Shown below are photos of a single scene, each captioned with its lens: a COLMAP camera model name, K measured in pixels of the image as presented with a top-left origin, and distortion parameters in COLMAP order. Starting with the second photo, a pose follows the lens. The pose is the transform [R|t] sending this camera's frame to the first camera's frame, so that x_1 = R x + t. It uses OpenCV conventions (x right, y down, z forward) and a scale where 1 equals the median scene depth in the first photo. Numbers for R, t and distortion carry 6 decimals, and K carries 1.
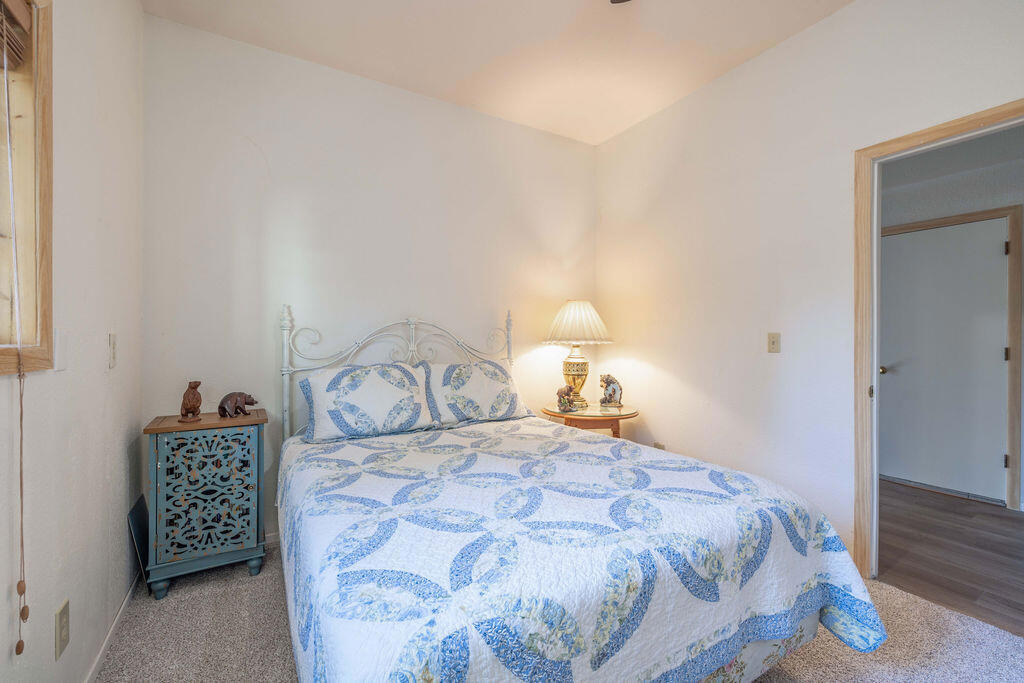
lens RADIAL K [[434.7, 0, 510.6], [0, 434.7, 335.7], [0, 0, 1]] dist [-0.007148, -0.000075]
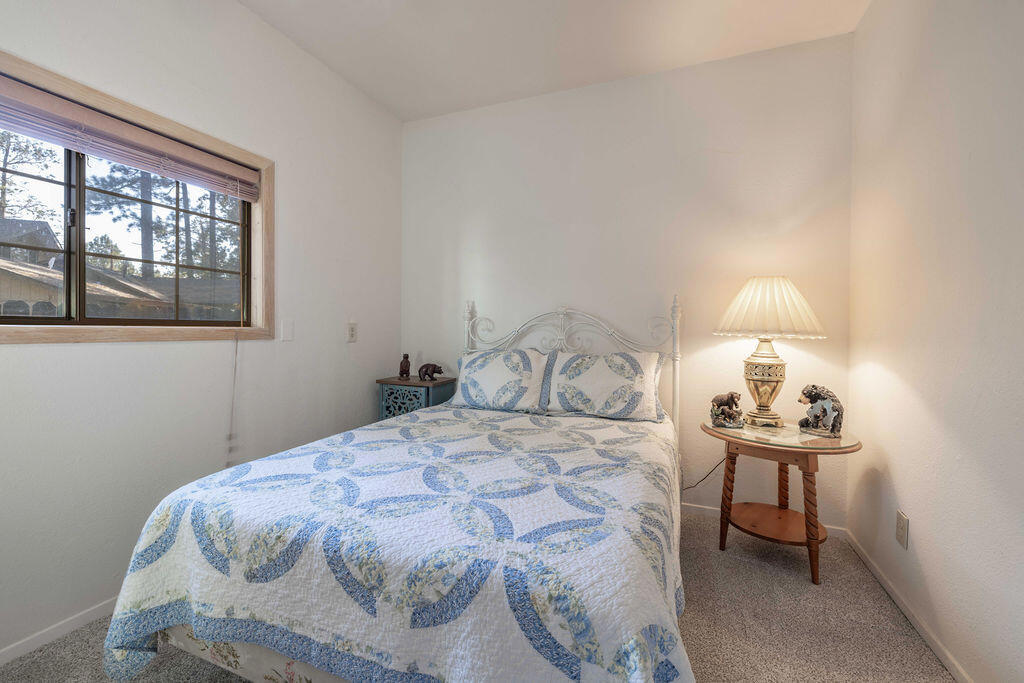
lens RADIAL K [[434.7, 0, 510.6], [0, 434.7, 335.7], [0, 0, 1]] dist [-0.007148, -0.000075]
pose [[0.613218, 0.024054, -0.789548, 0.721991], [-0.006674, 0.999658, 0.025272, 0.000330], [0.789886, -0.010227, 0.613169, 0.359012]]
